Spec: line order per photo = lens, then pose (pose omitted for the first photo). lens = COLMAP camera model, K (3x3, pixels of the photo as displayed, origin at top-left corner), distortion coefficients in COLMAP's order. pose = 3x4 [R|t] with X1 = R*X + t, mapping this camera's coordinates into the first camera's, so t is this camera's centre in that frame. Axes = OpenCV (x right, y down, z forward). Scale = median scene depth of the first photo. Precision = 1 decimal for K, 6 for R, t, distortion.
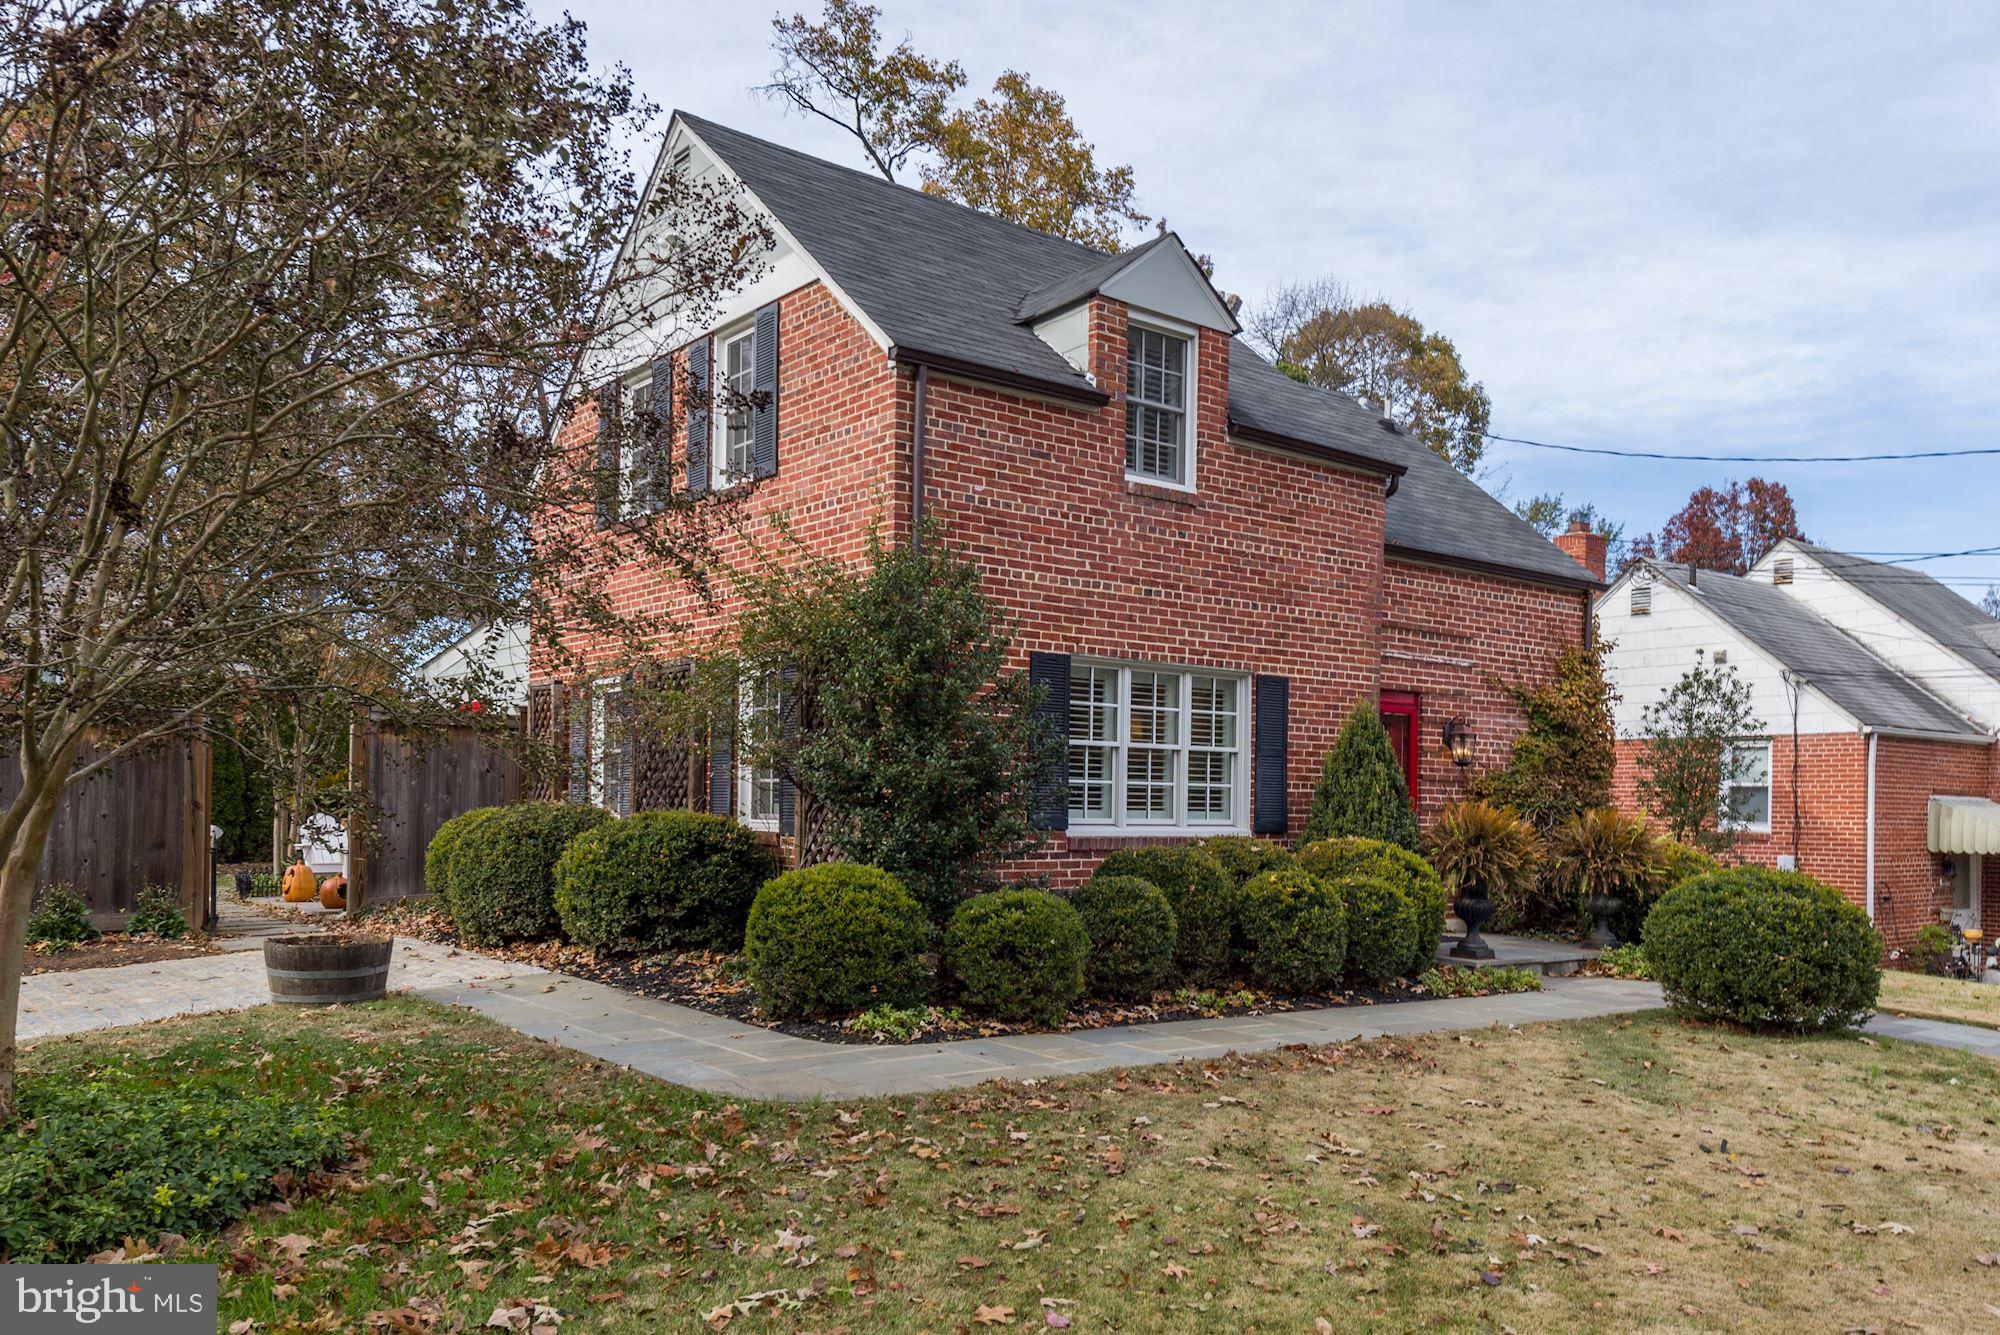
lens RADIAL K [[1554.1, 0, 1079.6], [0, 1554.1, 804.9], [0, 0, 1]] dist [0.048362, -0.035290]
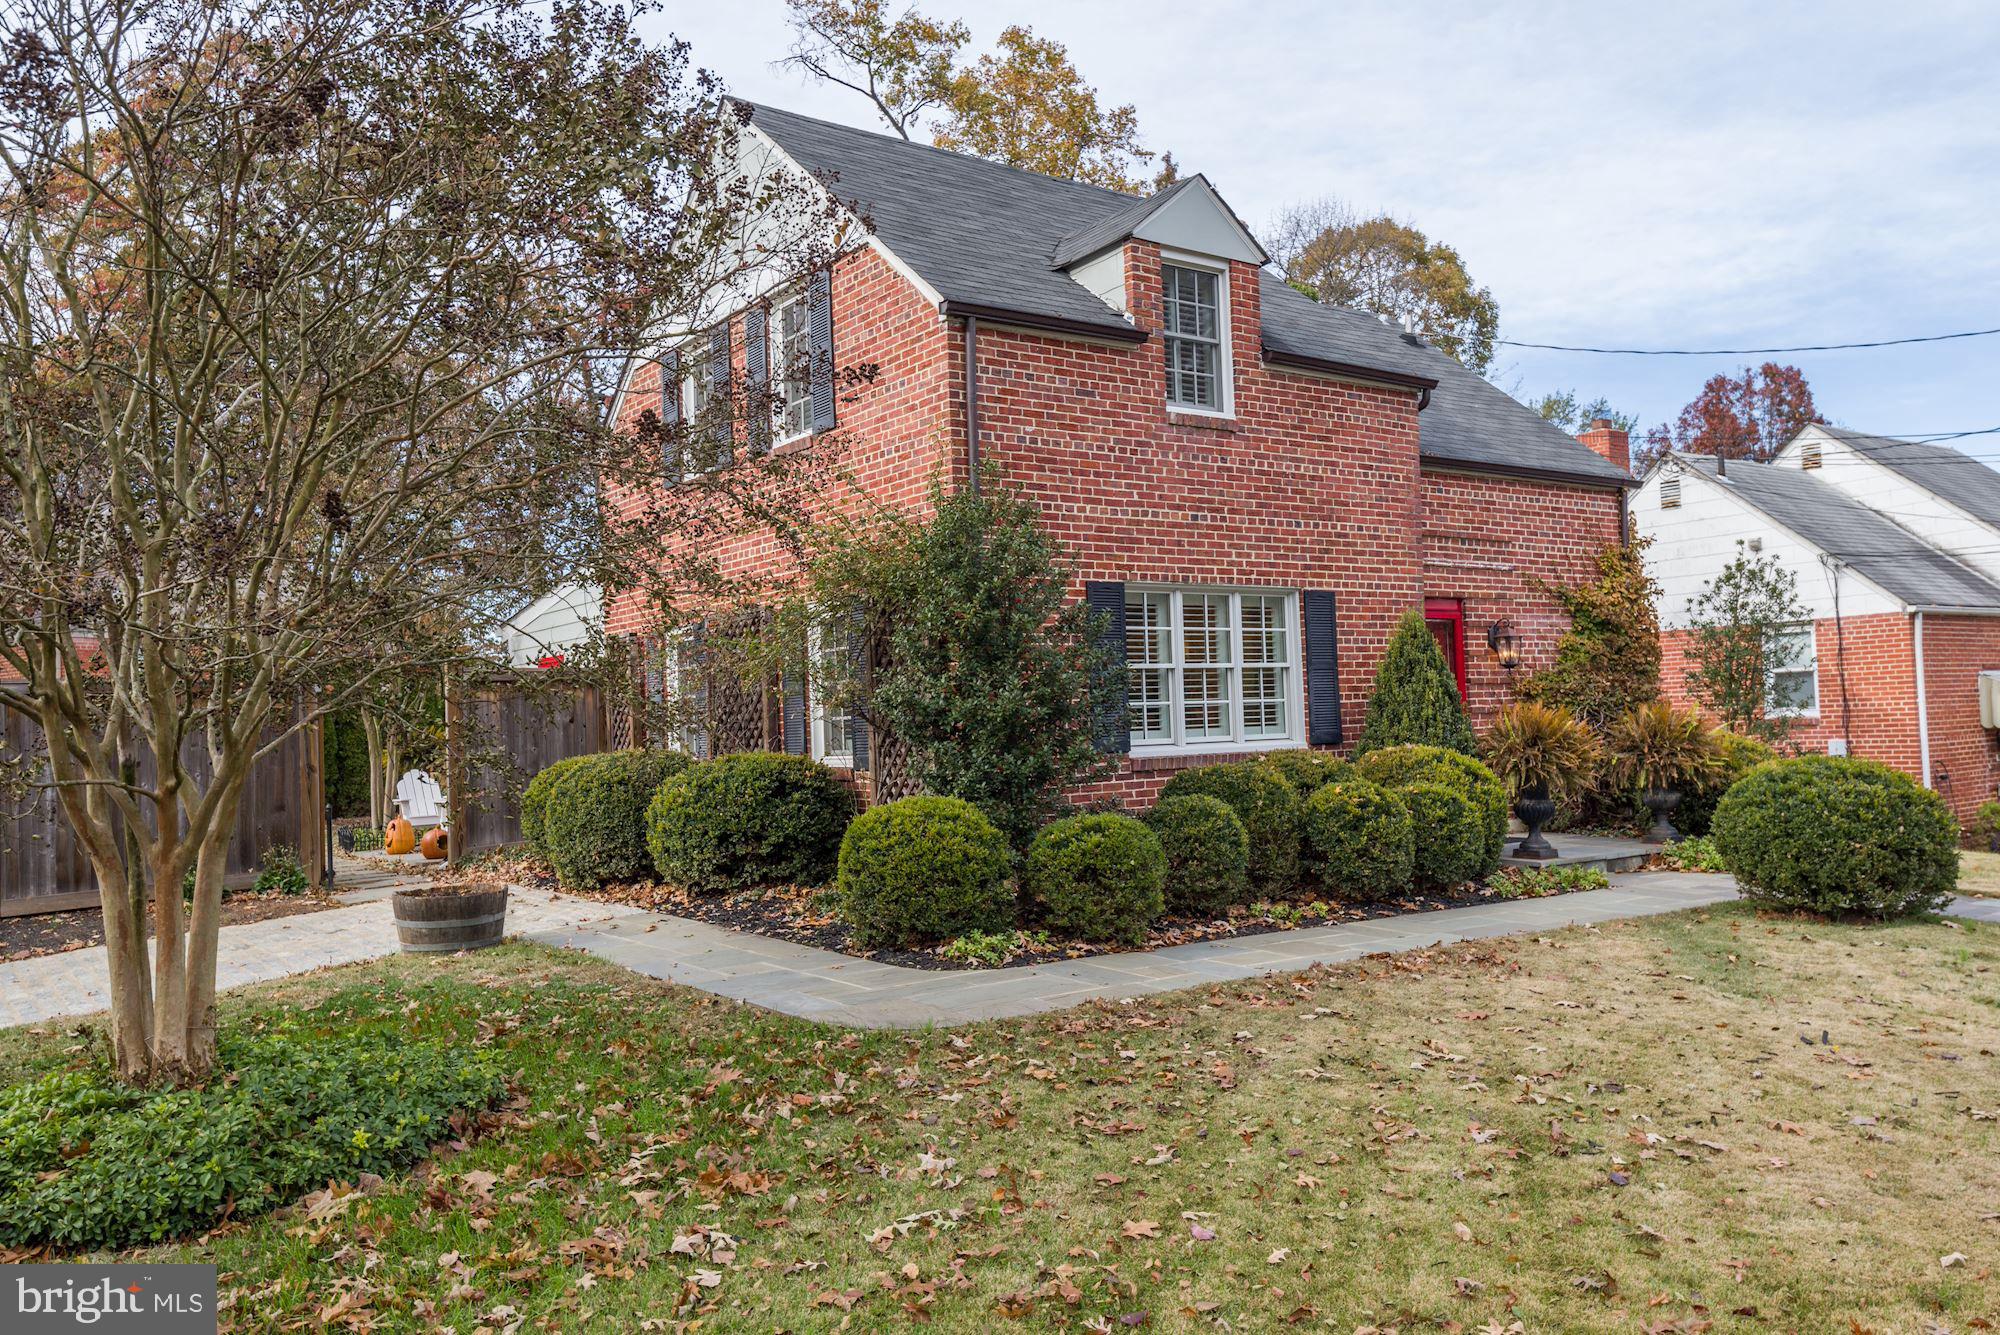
lens RADIAL K [[1521.2, 0, 1011.1], [0, 1521.2, 670.4], [0, 0, 1]] dist [0.024809, -0.022802]
pose [[0.996691, -0.053240, -0.061425, -0.020085], [0.051075, 0.998035, -0.036304, -0.004736], [0.063238, 0.033047, 0.997451, -0.012068]]
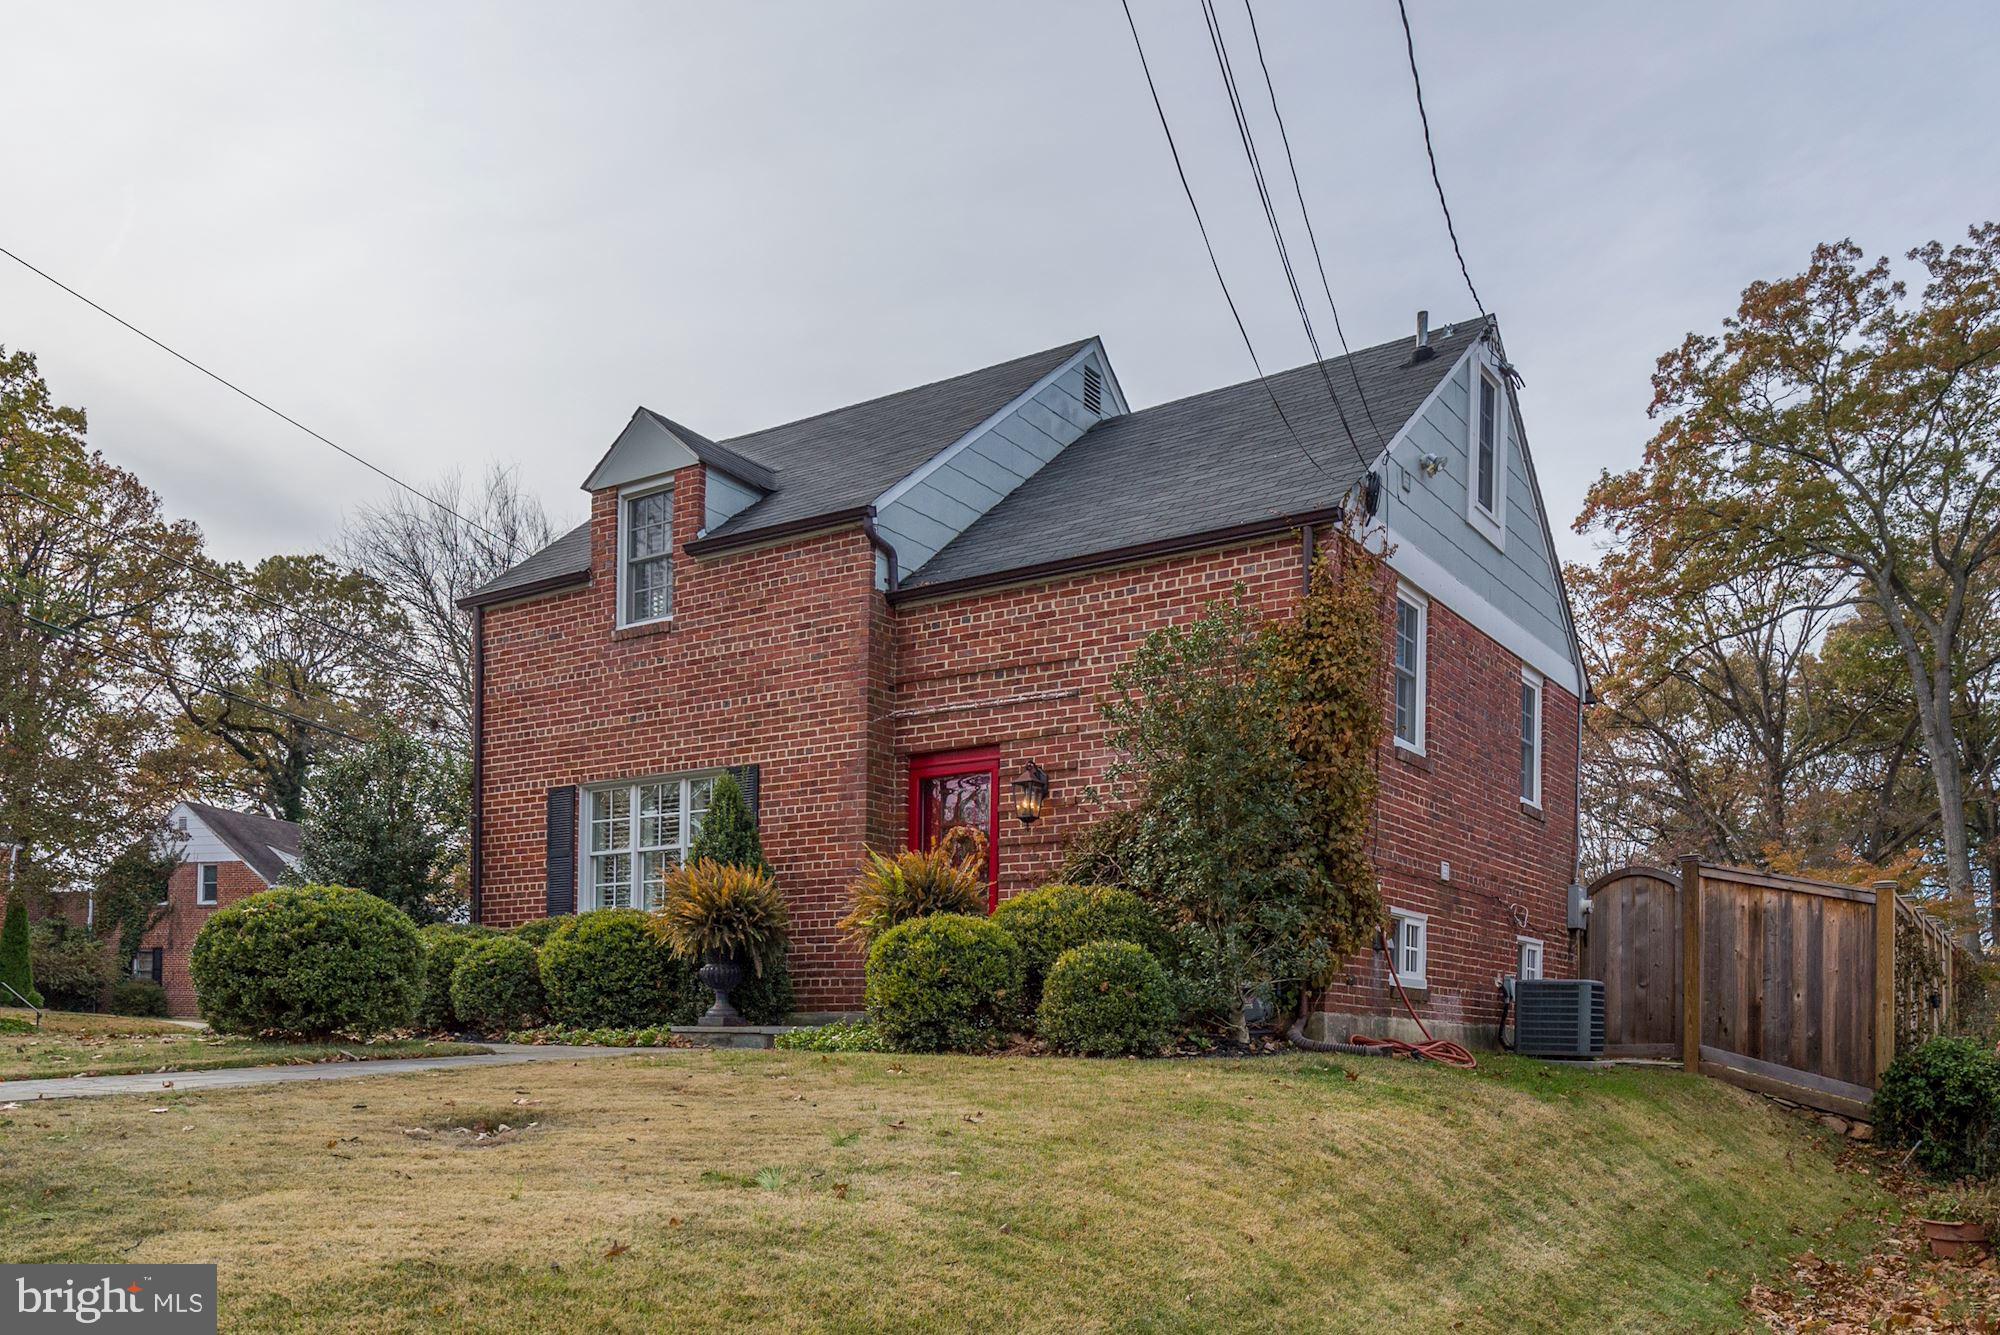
lens RADIAL K [[1571.6, 0, 1034.2], [0, 1571.6, 1038.2], [0, 0, 1]] dist [0.031620, -0.019847]
pose [[0.286151, -0.018387, -0.958008, 1.229281], [-0.004297, 0.999781, -0.020472, 0.124563], [0.958175, 0.009974, 0.286010, 0.920186]]
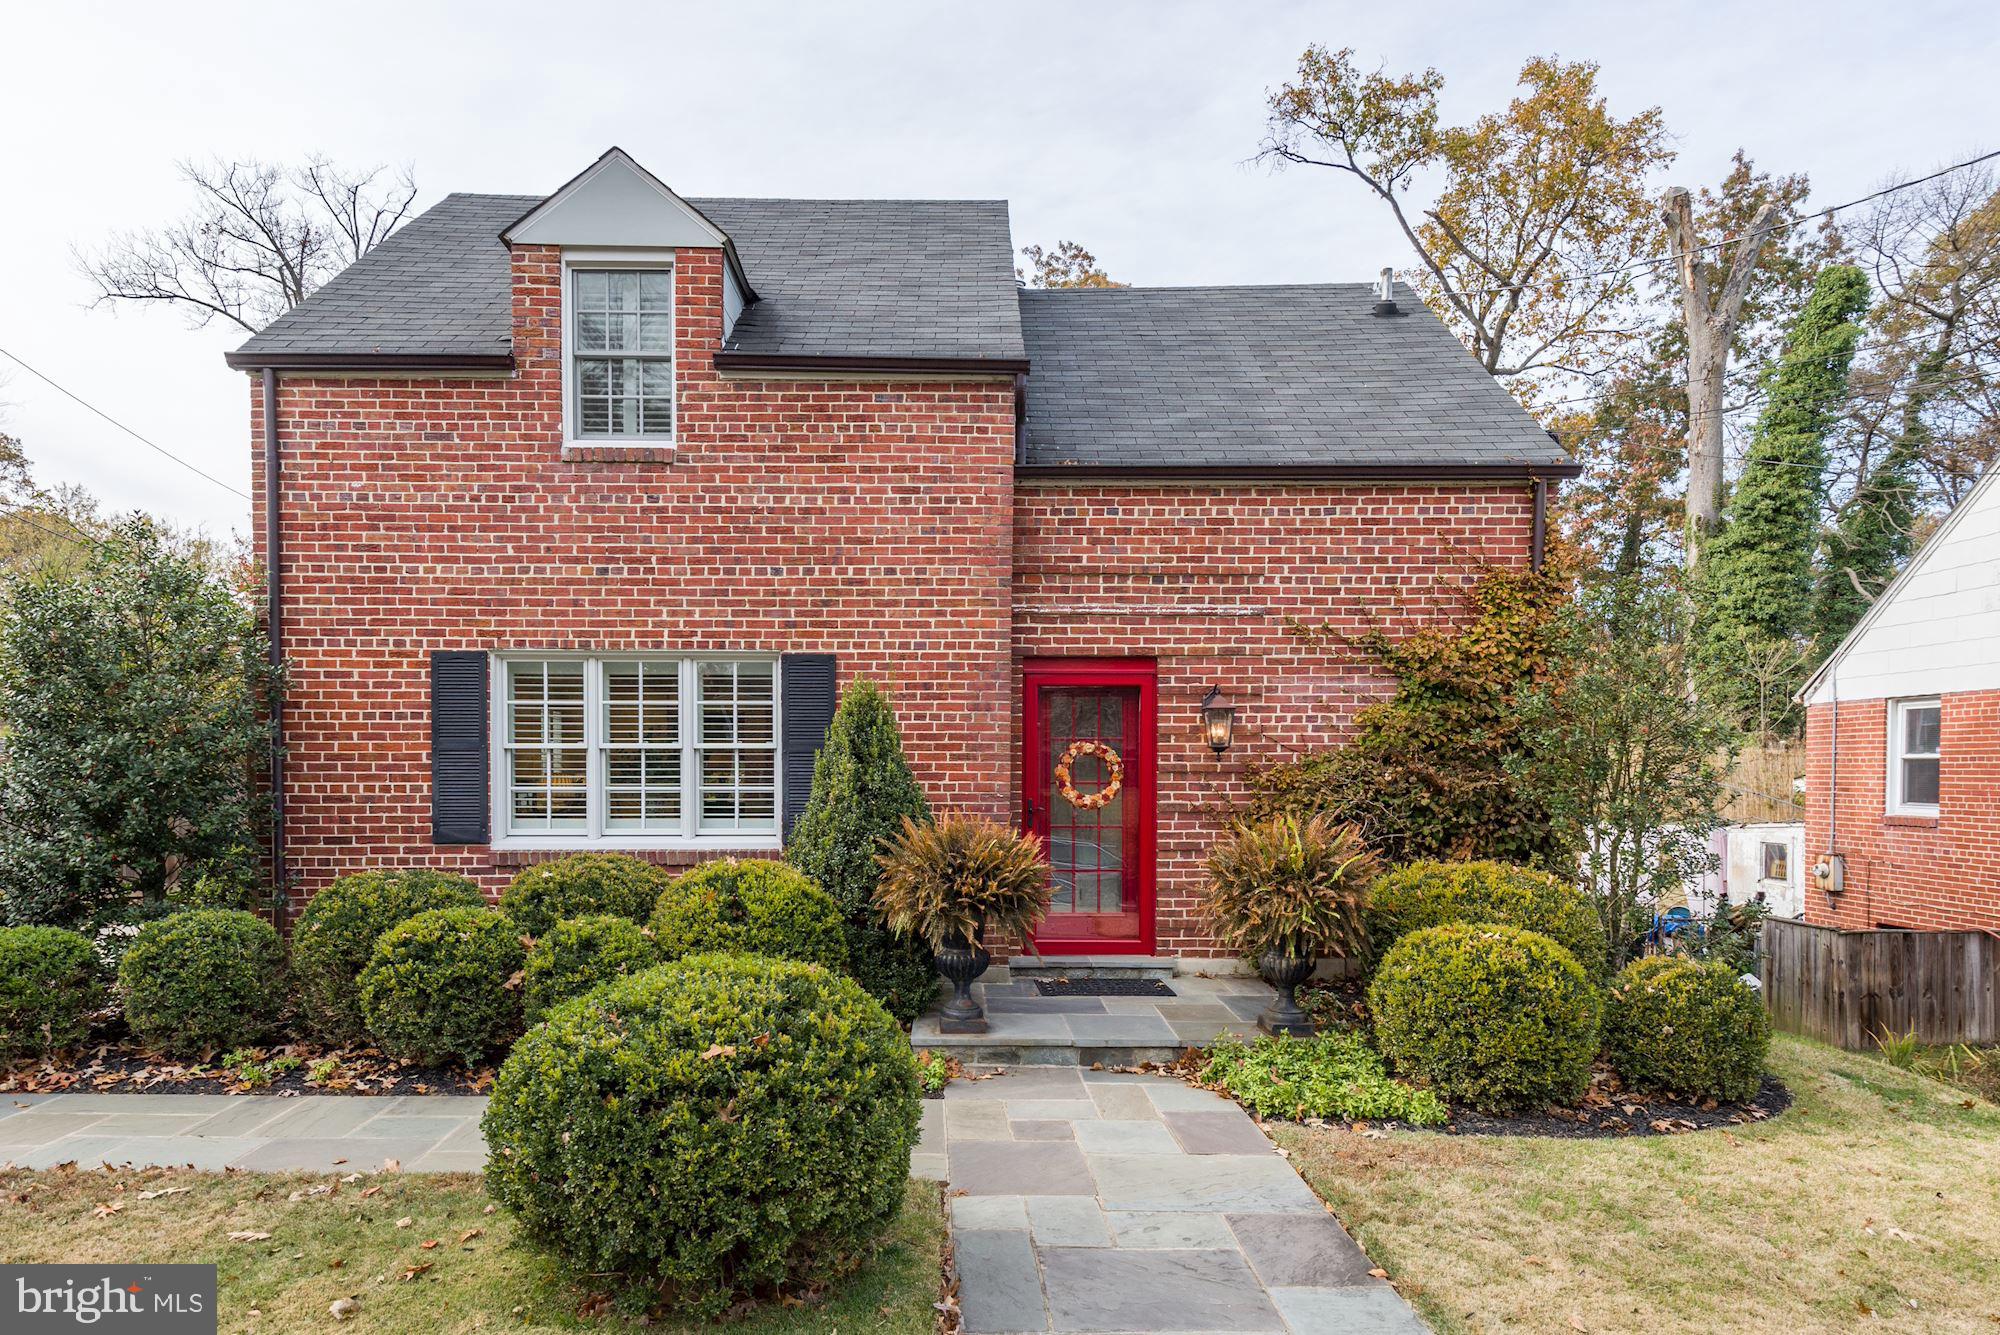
lens RADIAL K [[1175.0, 0, 963.8], [0, 1175.0, 789.4], [0, 0, 1]] dist [0.038400, -0.018423]
pose [[0.774105, -0.003277, -0.633048, 0.601050], [0.013105, 0.999855, 0.010849, -0.017760], [0.632921, -0.016695, 0.774036, 0.592080]]
